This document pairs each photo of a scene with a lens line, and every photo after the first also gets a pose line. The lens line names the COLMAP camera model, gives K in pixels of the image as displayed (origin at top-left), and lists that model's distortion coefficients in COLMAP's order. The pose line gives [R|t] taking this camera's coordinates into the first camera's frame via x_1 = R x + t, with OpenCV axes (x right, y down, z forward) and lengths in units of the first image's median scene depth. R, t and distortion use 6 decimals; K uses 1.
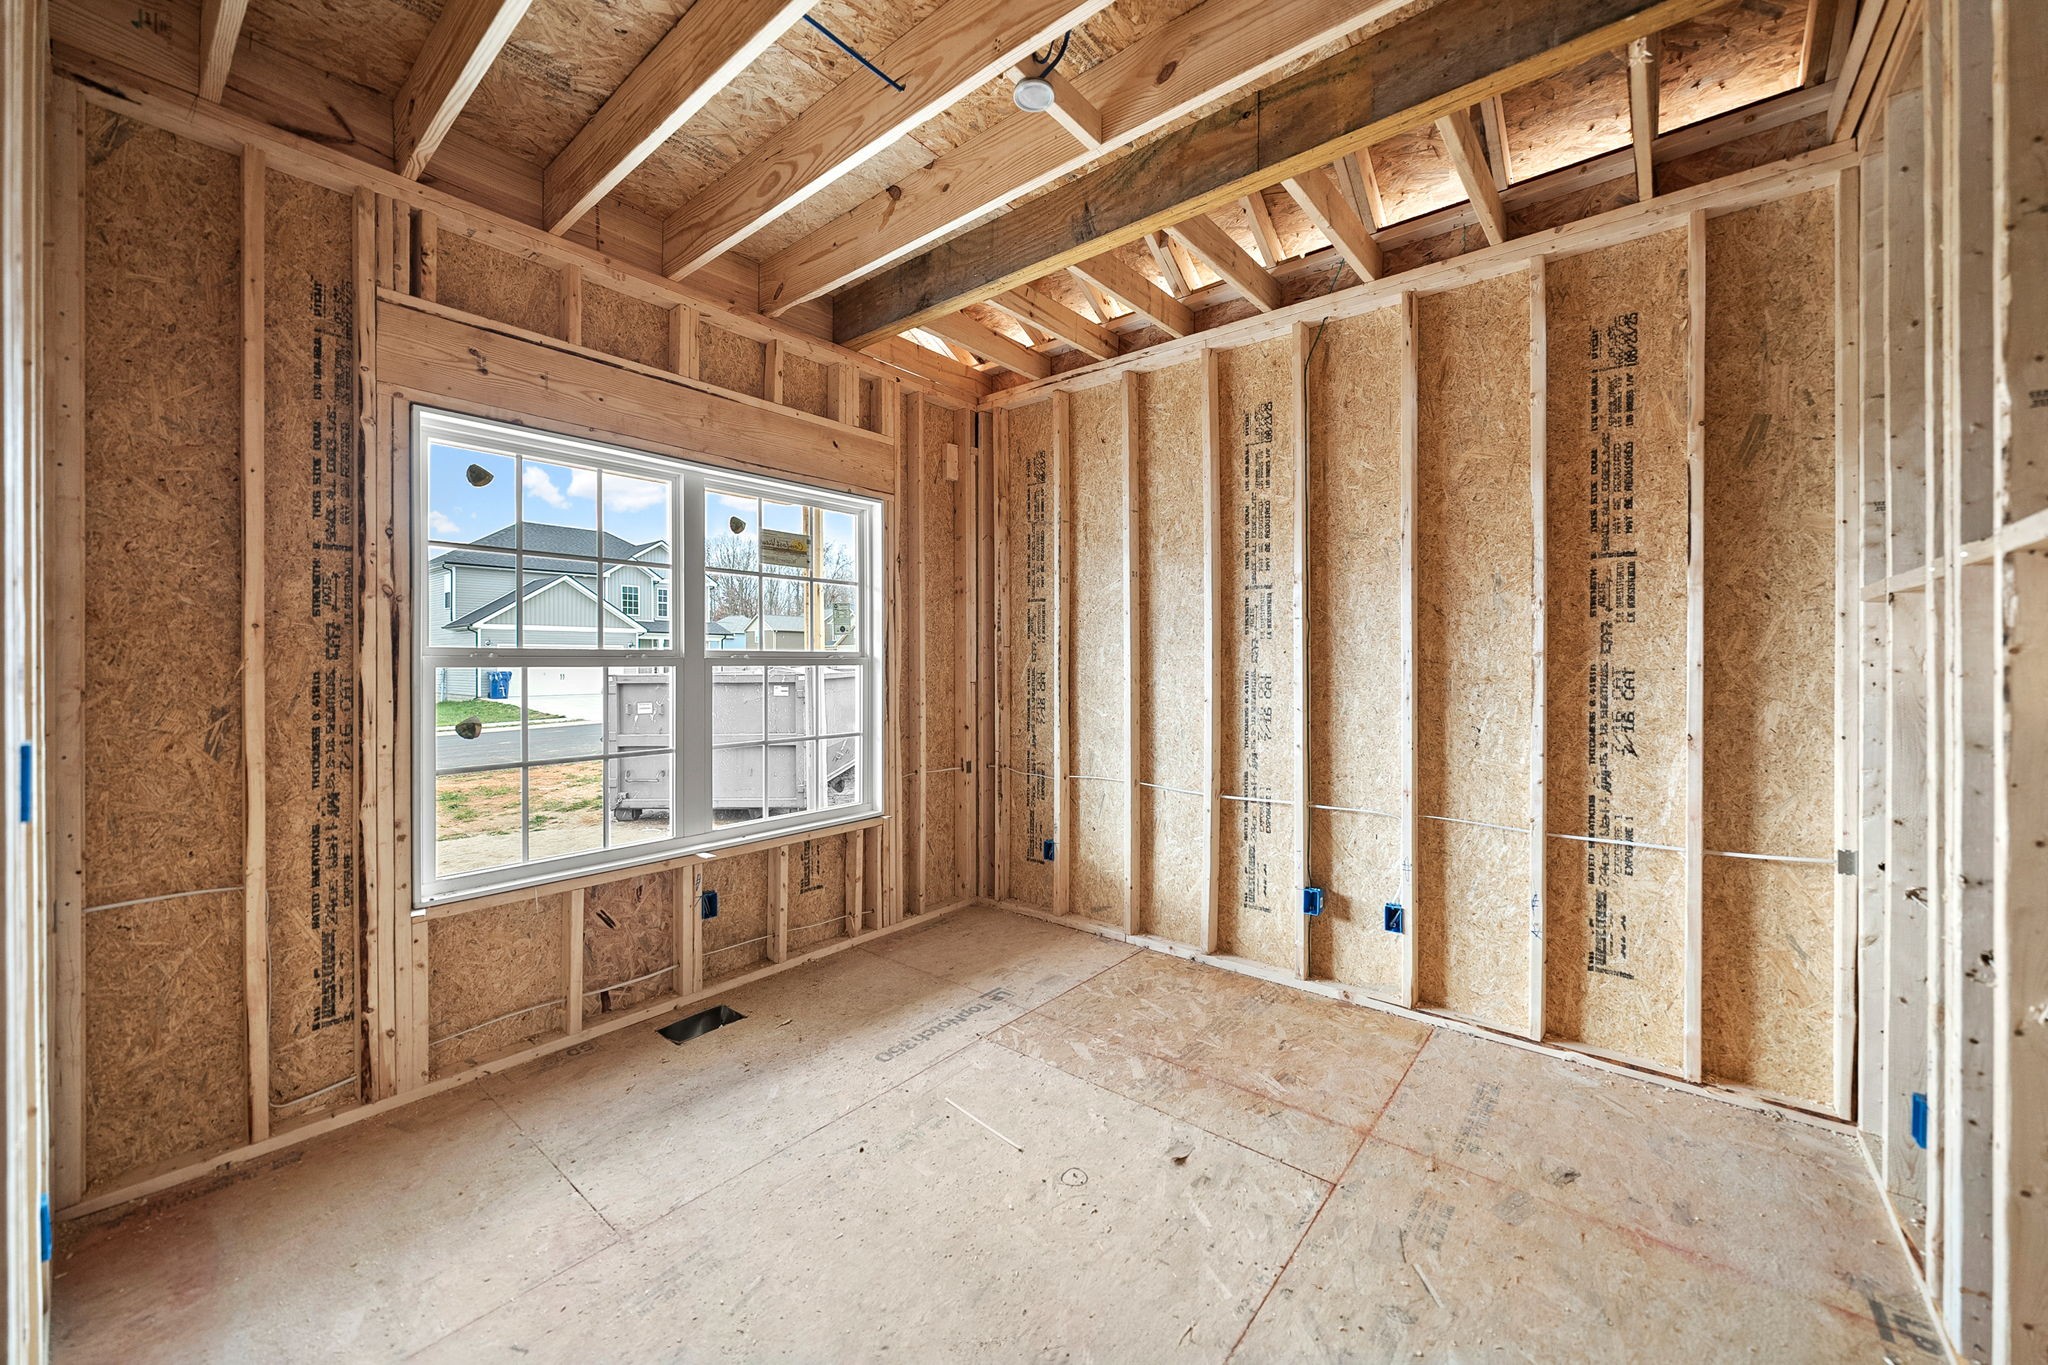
lens RADIAL K [[771.8, 0, 1025.9], [0, 771.8, 664.6], [0, 0, 1]] dist [-0.003101, 0.000516]
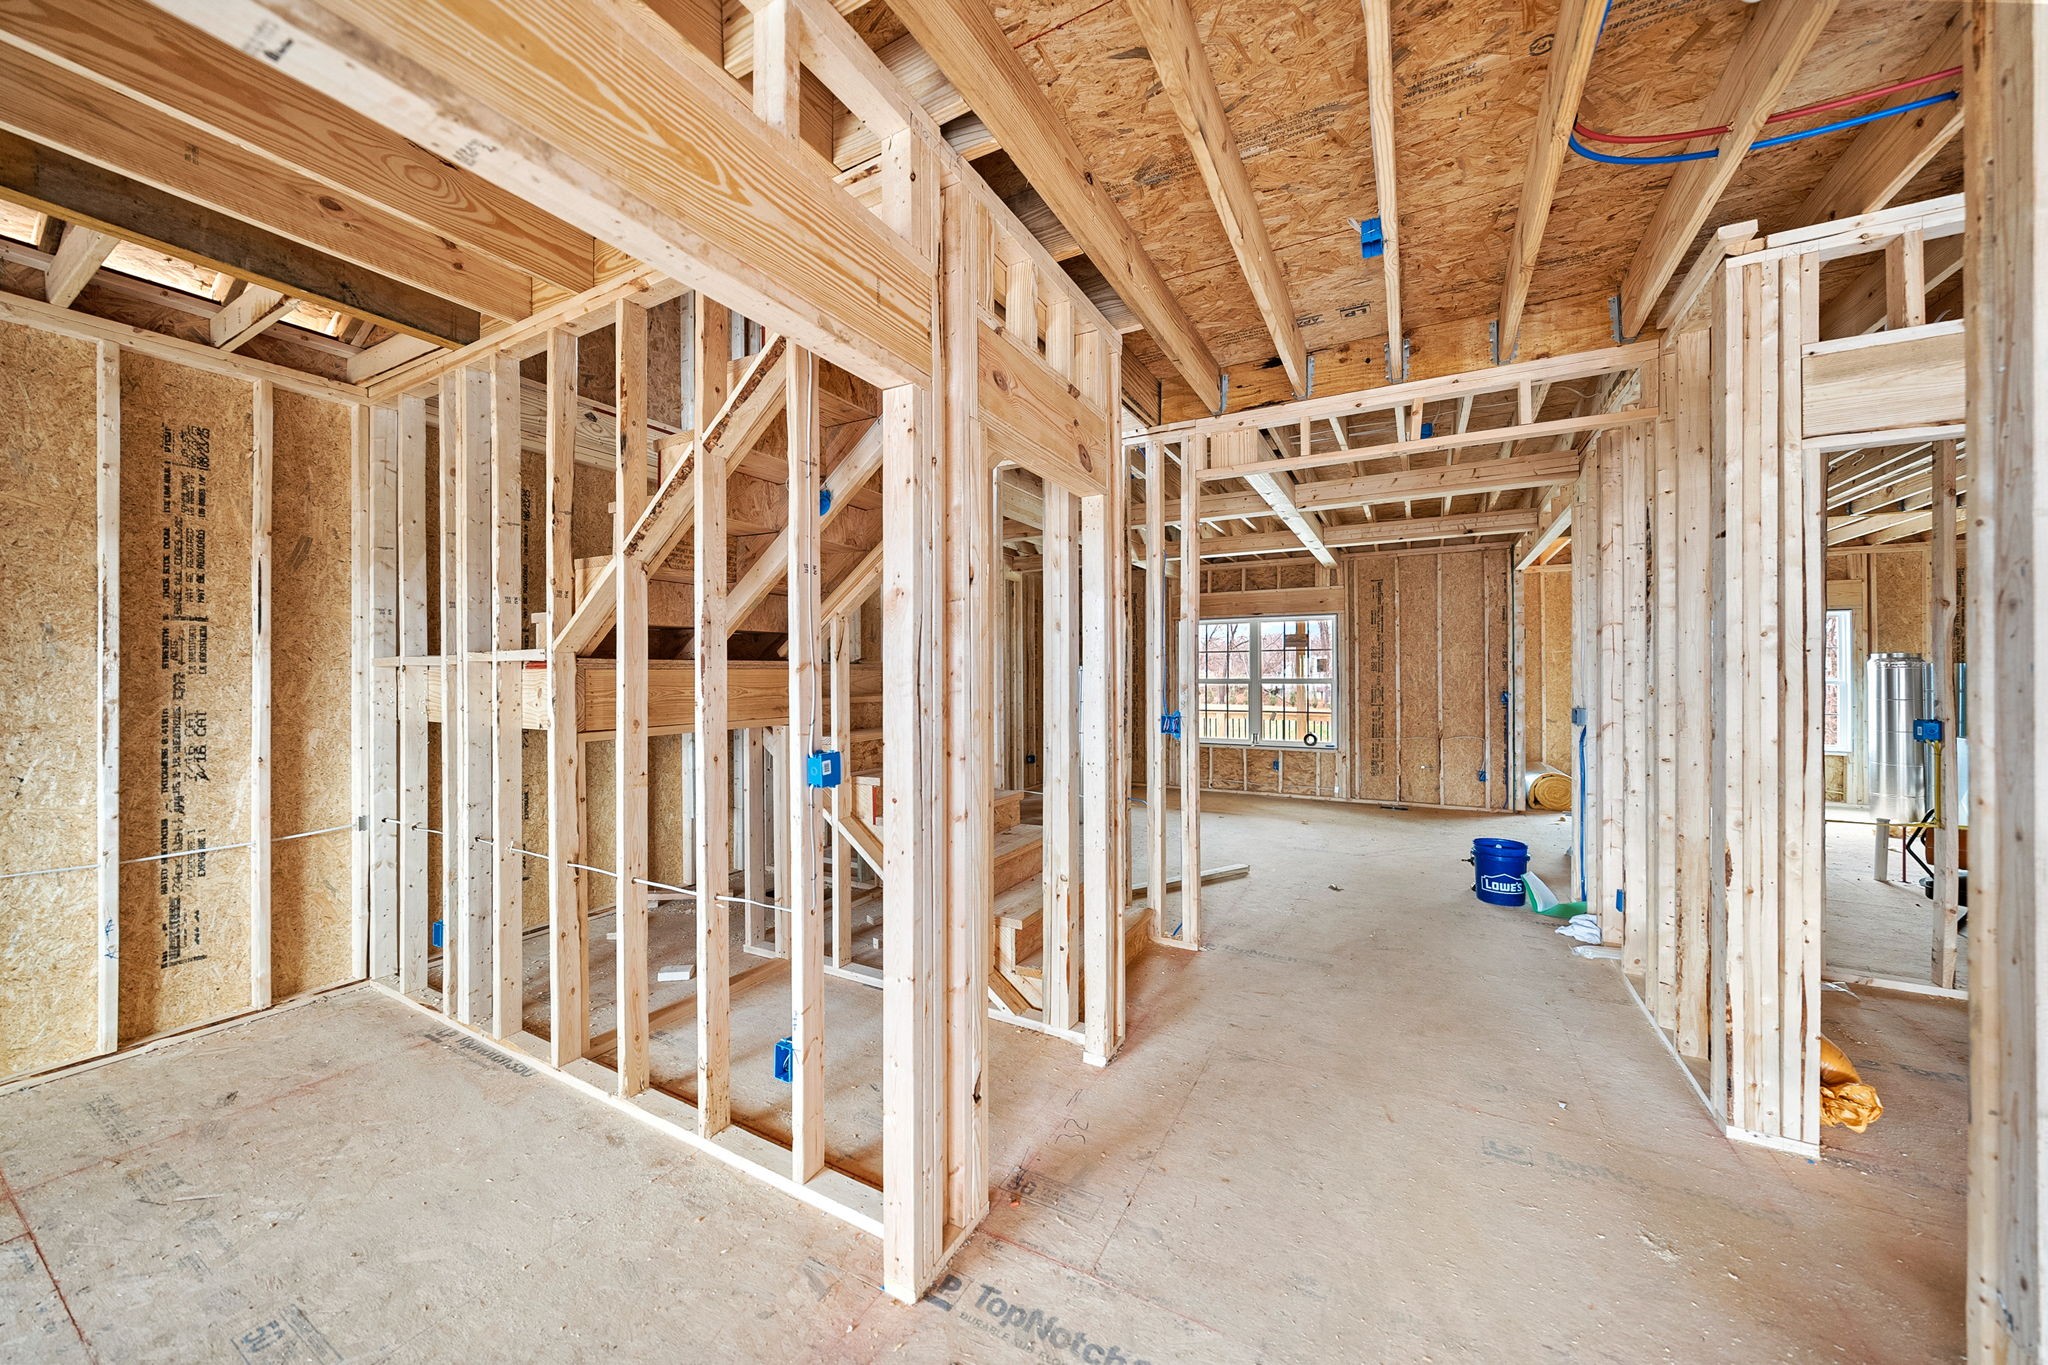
lens RADIAL K [[717.1, 0, 1023.3], [0, 717.1, 673.9], [0, 0, 1]] dist [-0.000822, -0.000069]
pose [[-0.177812, 0.000618, 0.984064, -0.596961], [0.003897, 0.999992, 0.000077, -0.049818], [-0.984057, 0.003849, -0.177813, -0.105723]]
